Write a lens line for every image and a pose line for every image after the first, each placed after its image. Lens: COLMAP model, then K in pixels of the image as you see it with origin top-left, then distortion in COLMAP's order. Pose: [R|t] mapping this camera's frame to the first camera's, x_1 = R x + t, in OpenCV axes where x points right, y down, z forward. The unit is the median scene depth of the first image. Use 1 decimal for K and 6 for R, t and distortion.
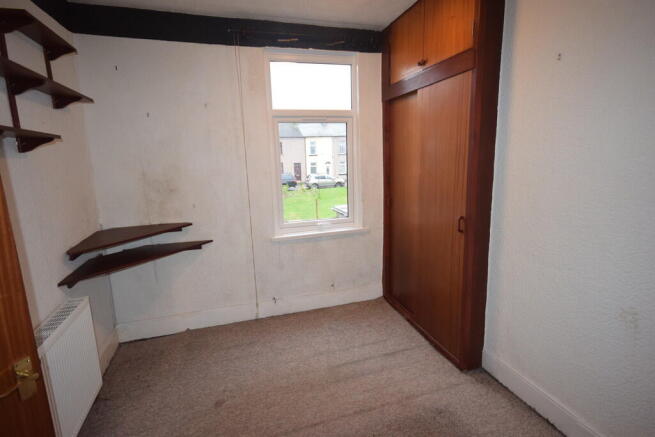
lens RADIAL K [[330.9, 0, 325.7], [0, 330.9, 214.1], [0, 0, 1]] dist [0.005864, 0.000022]
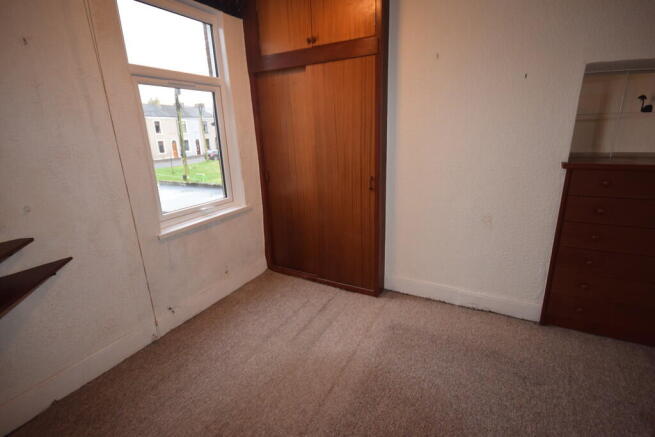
lens RADIAL K [[309.2, 0, 327.8], [0, 309.2, 216.6], [0, 0, 1]] dist [-0.003154, -0.000173]
pose [[0.707222, -0.181391, 0.683326, -0.369473], [0.131582, 0.983410, 0.124866, -0.009228], [-0.694639, 0.001605, 0.719357, 0.195066]]
